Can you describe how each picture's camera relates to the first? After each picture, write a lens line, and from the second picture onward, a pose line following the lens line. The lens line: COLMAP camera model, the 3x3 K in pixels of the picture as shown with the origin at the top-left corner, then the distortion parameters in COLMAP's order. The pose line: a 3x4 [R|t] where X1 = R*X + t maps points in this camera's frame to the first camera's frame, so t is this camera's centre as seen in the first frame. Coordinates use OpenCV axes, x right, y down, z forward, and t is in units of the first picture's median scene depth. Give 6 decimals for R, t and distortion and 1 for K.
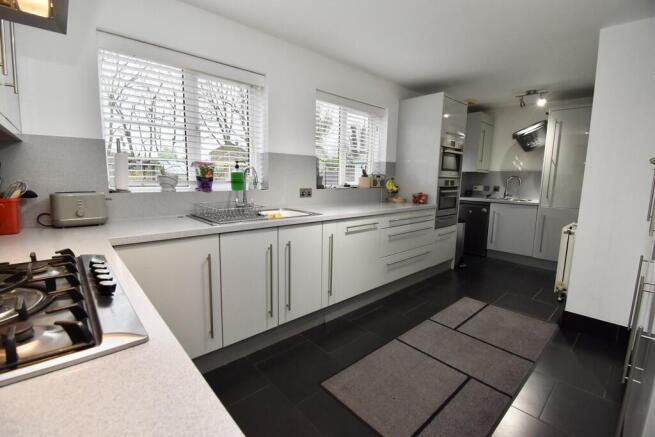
lens RADIAL K [[287.9, 0, 327.5], [0, 287.9, 218.5], [0, 0, 1]] dist [0.000503, 0.000061]
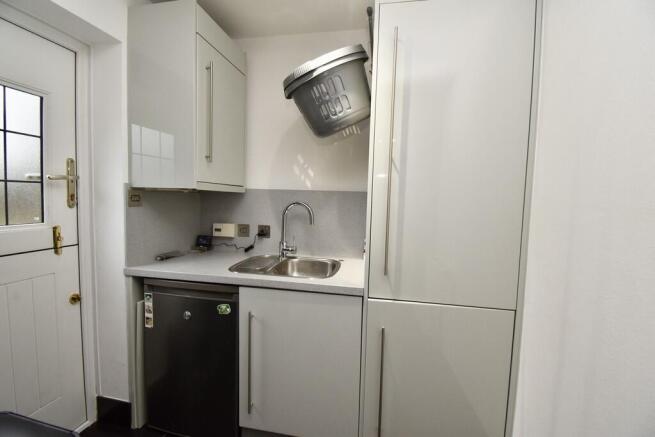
lens RADIAL K [[287.9, 0, 327.5], [0, 287.9, 218.5], [0, 0, 1]] dist [0.000503, 0.000061]
pose [[0.796623, -0.032938, 0.603578, 0.432485], [0.069017, 0.996941, -0.036687, -0.106034], [-0.600523, 0.070883, 0.796459, 0.648759]]
